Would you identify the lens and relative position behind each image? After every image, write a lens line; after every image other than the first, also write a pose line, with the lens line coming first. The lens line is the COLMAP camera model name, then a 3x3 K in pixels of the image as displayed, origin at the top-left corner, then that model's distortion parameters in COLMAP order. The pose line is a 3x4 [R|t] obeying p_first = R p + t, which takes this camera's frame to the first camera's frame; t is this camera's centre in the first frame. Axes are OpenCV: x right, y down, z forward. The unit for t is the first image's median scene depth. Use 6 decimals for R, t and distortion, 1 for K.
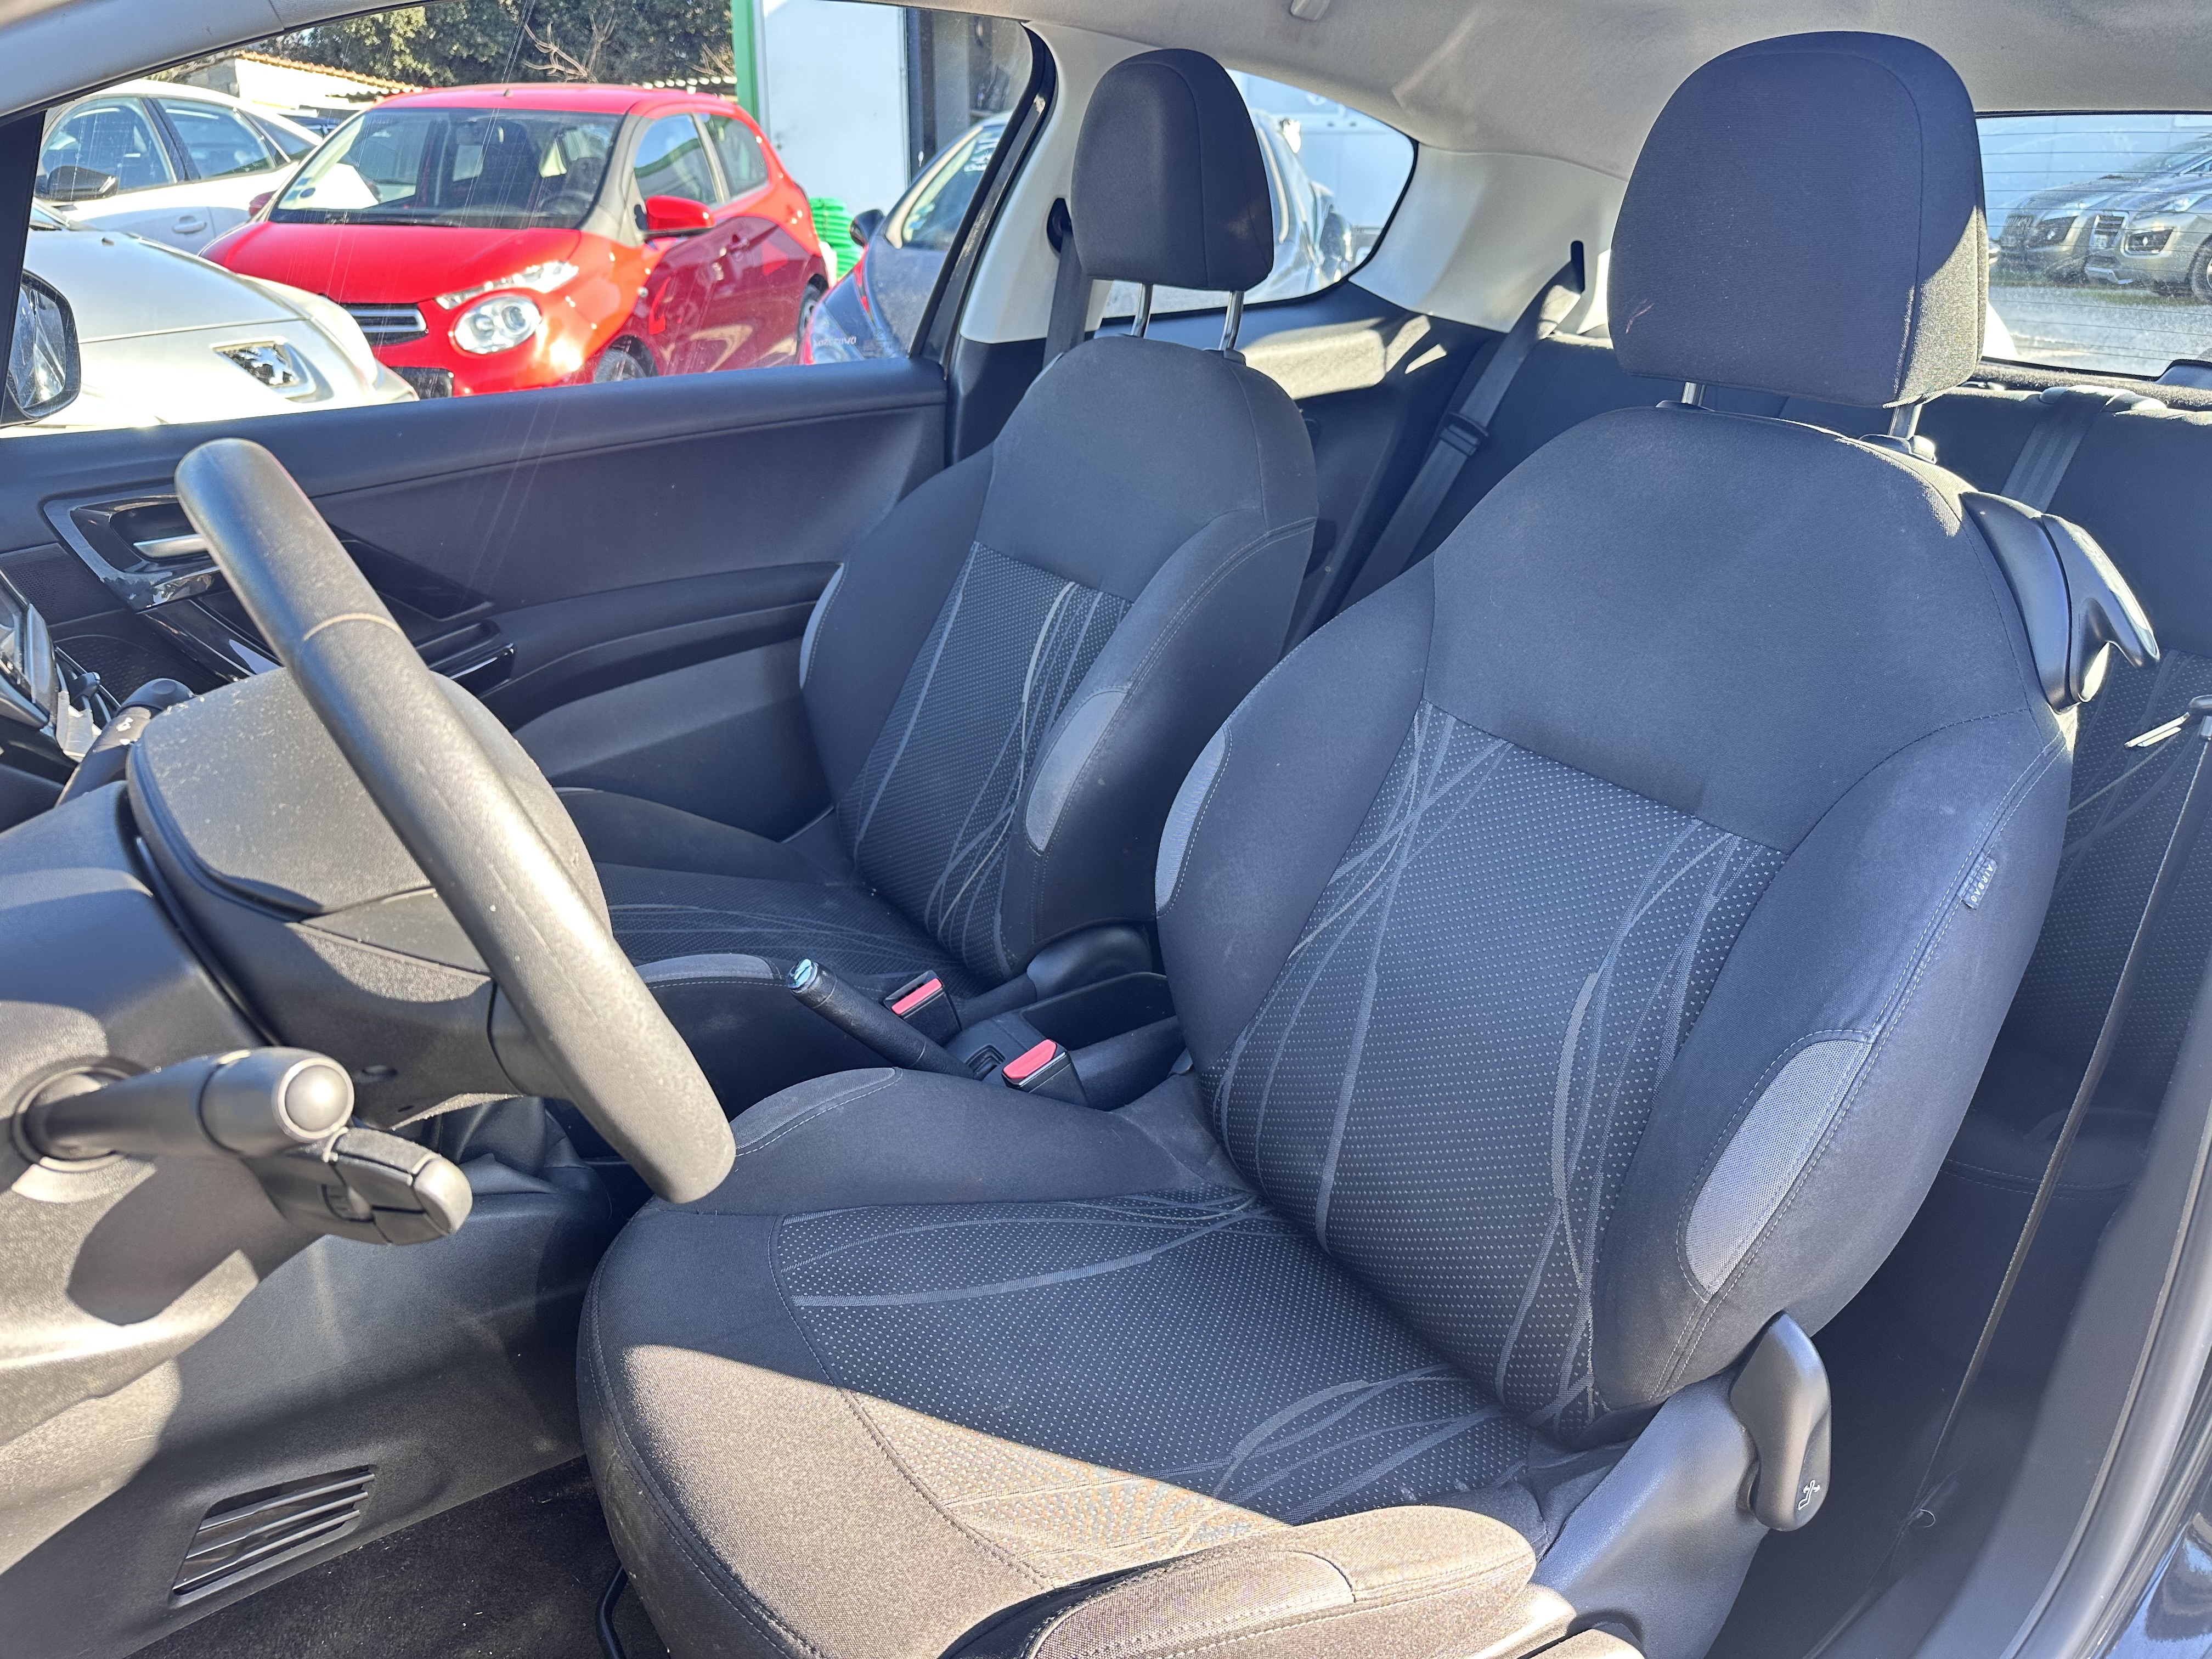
lens RADIAL K [[1564.2, 0, 1163.1], [0, 1564.2, 861.8], [0, 0, 1]] dist [0.004650, -0.004640]
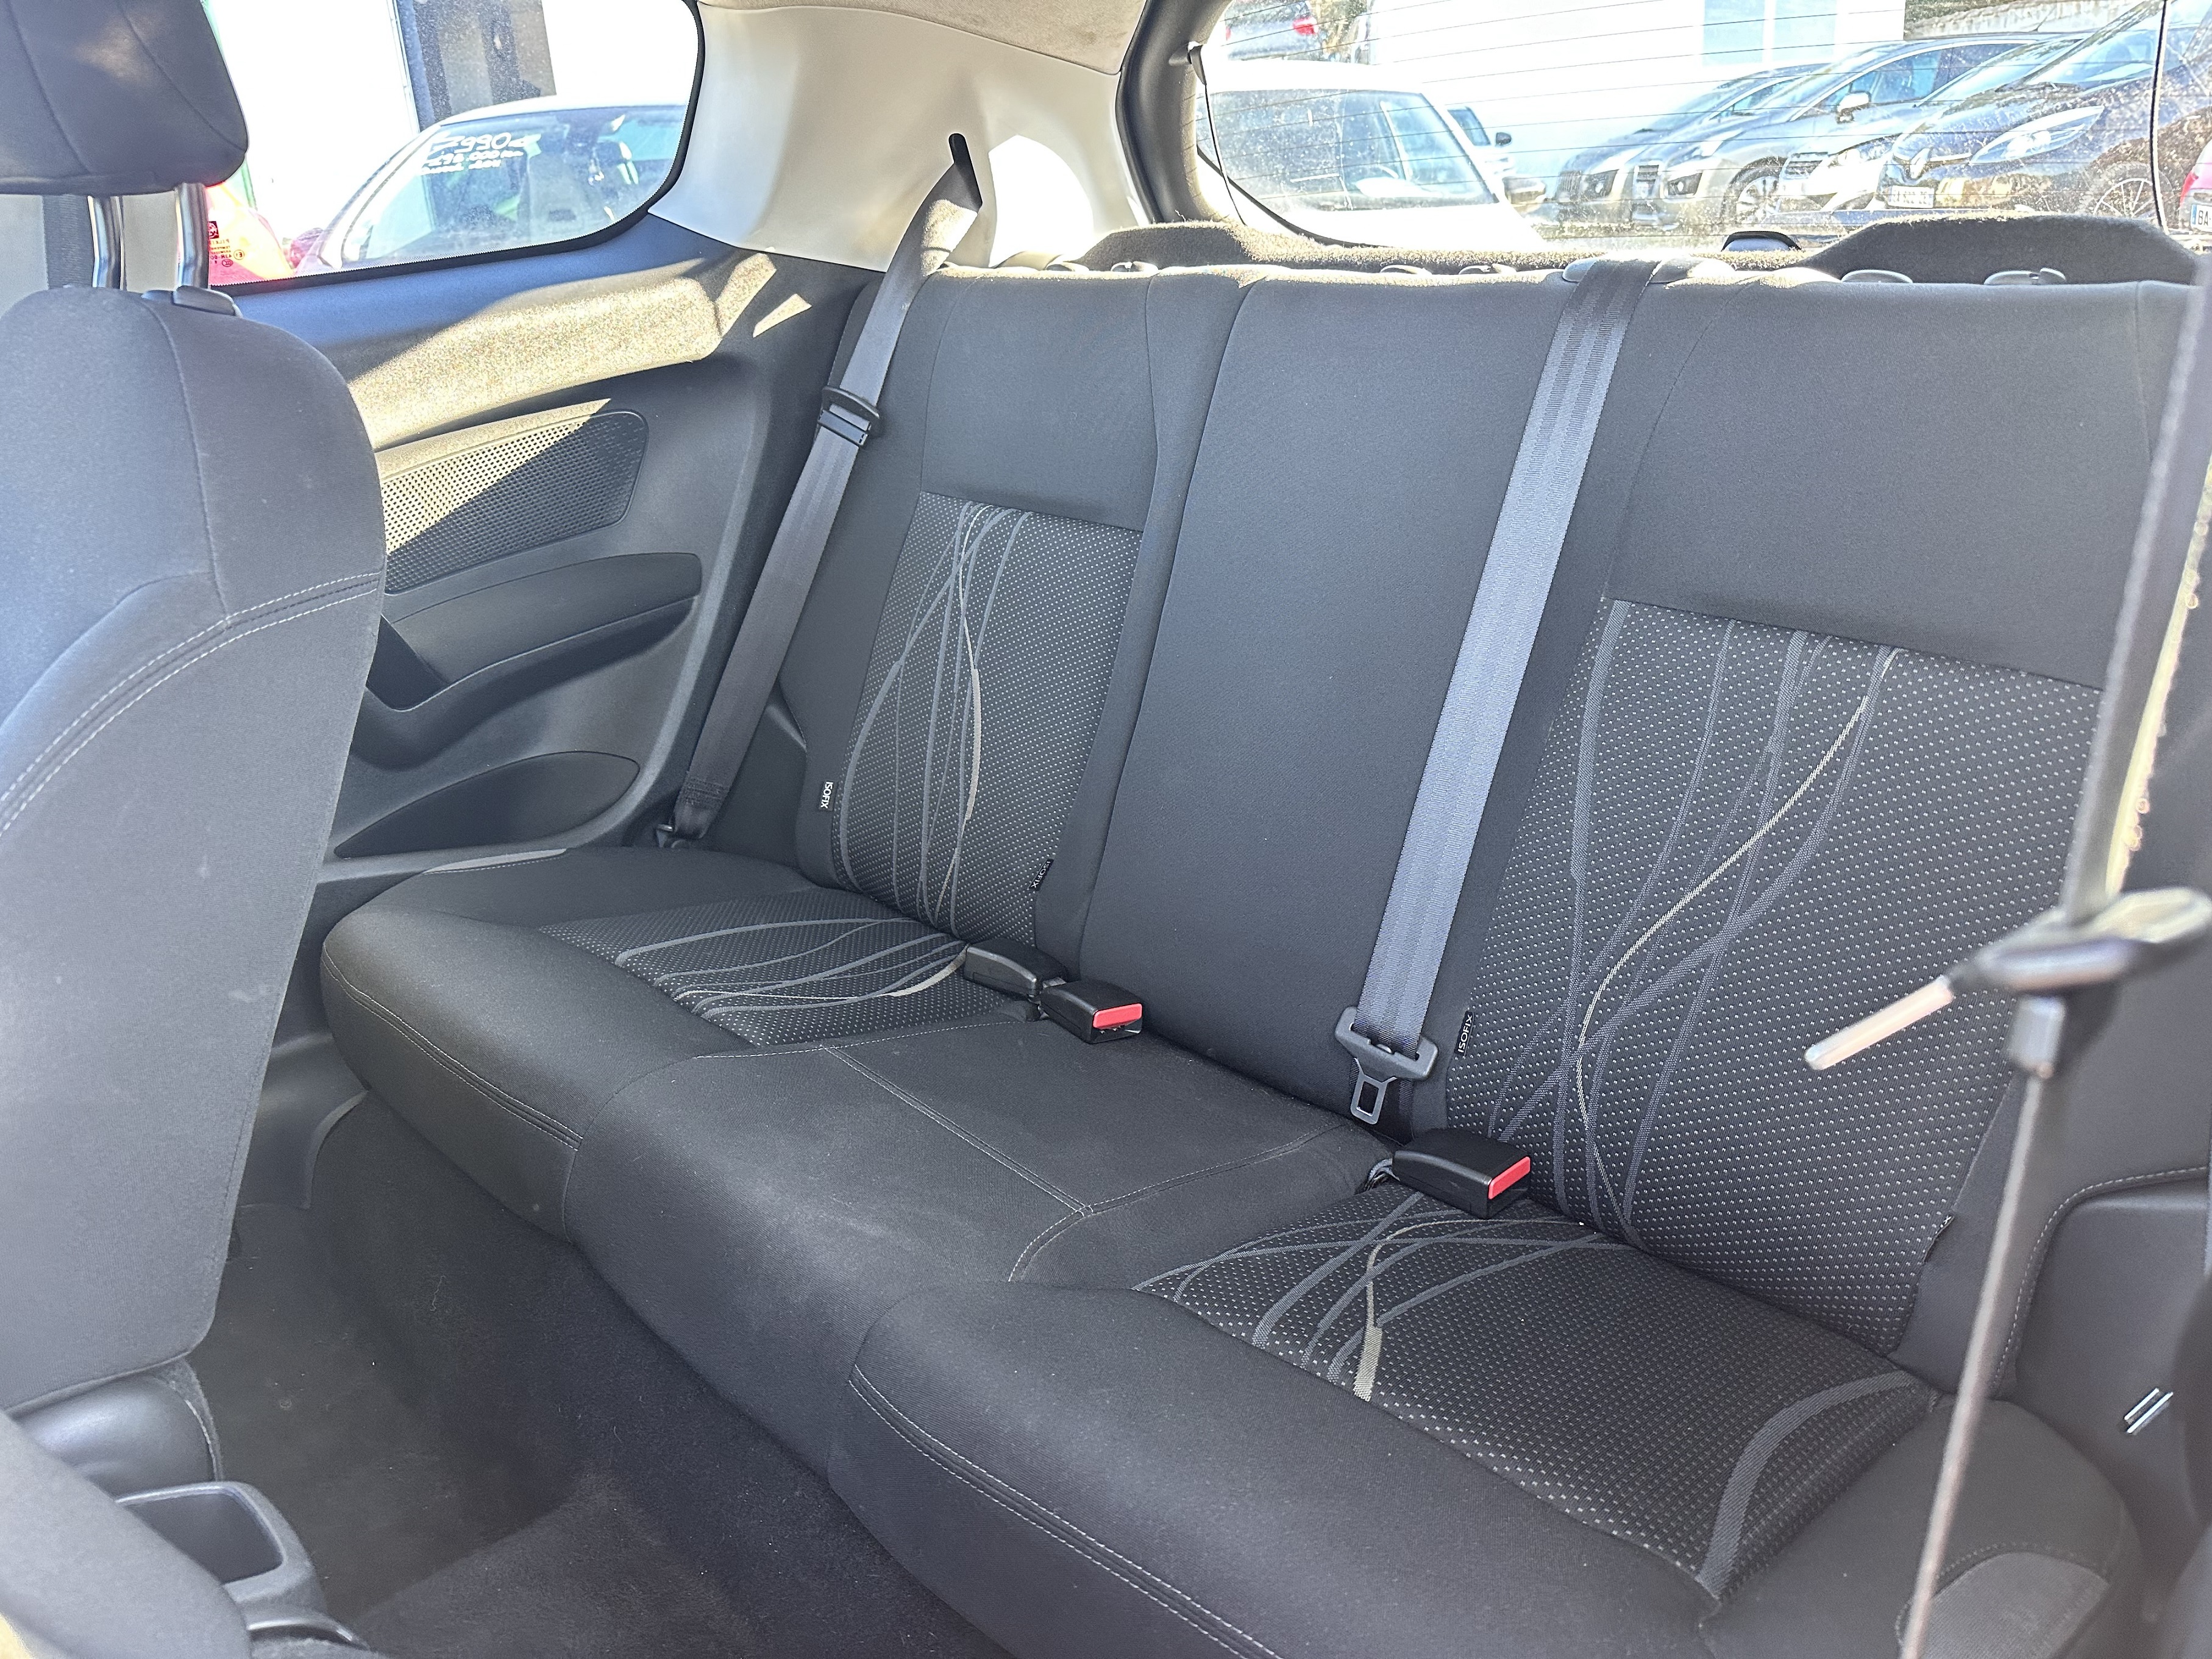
lens RADIAL K [[1565.6, 0, 1152.8], [0, 1565.6, 835.1], [0, 0, 1]] dist [0.138746, -0.155668]
pose [[0.971164, -0.142412, 0.191205, 0.162845], [0.146567, 0.989171, -0.007690, -0.057230], [-0.188039, 0.035493, 0.981520, 0.266793]]
